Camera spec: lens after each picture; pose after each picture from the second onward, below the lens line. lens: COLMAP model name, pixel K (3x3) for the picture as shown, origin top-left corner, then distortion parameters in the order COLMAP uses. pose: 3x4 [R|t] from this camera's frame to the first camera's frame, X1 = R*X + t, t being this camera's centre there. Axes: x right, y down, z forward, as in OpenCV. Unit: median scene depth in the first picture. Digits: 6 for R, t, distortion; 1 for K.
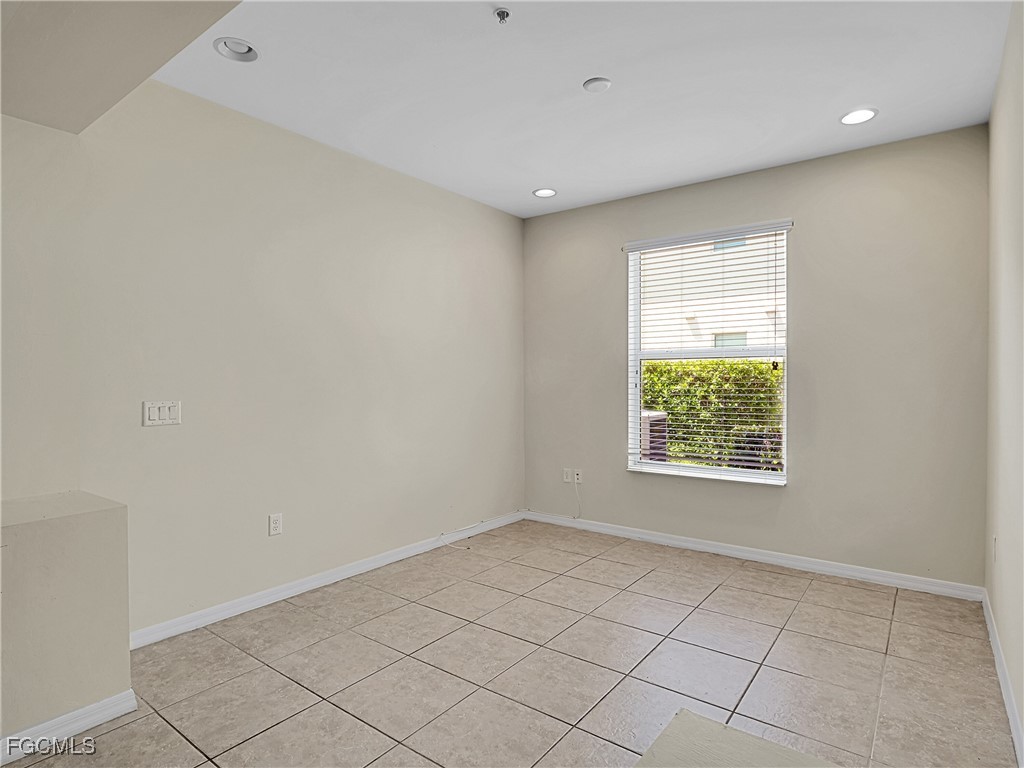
lens RADIAL K [[560.0, 0, 509.7], [0, 560.0, 382.9], [0, 0, 1]] dist [-0.013945, 0.004138]
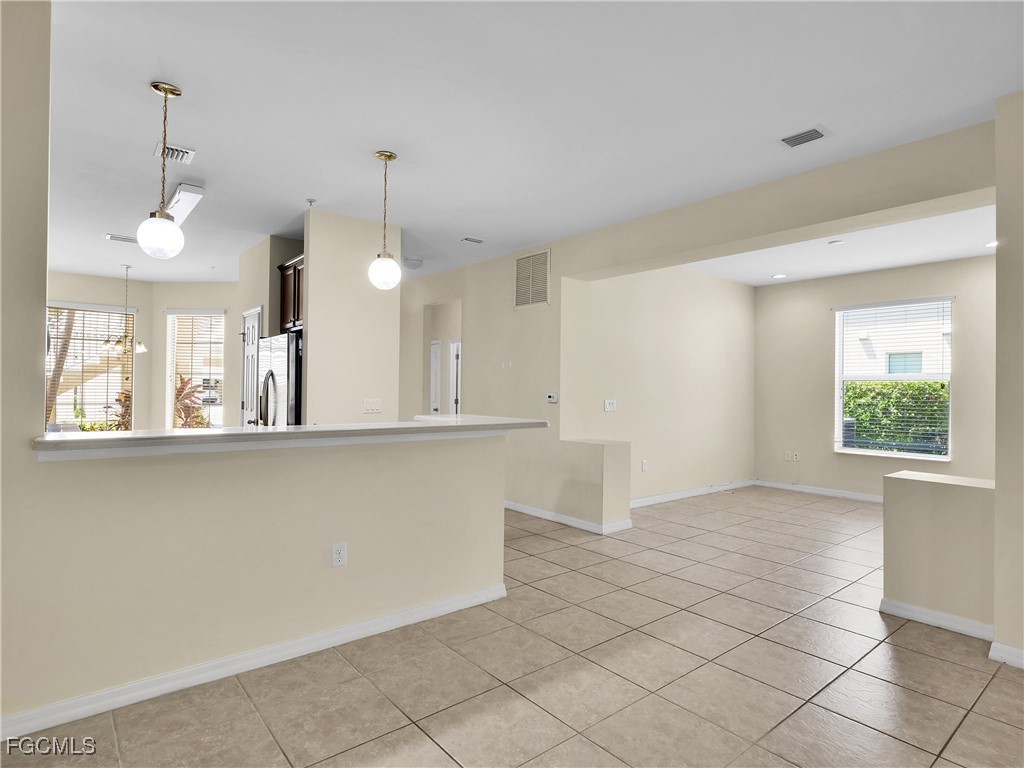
lens RADIAL K [[560.0, 0, 513.7], [0, 560.0, 384.1], [0, 0, 1]] dist [-0.013945, 0.004138]
pose [[0.973152, 0.009851, -0.229952, -0.214436], [-0.014804, 0.999694, -0.019823, 0.008617], [0.229686, 0.022695, 0.973000, -0.506513]]
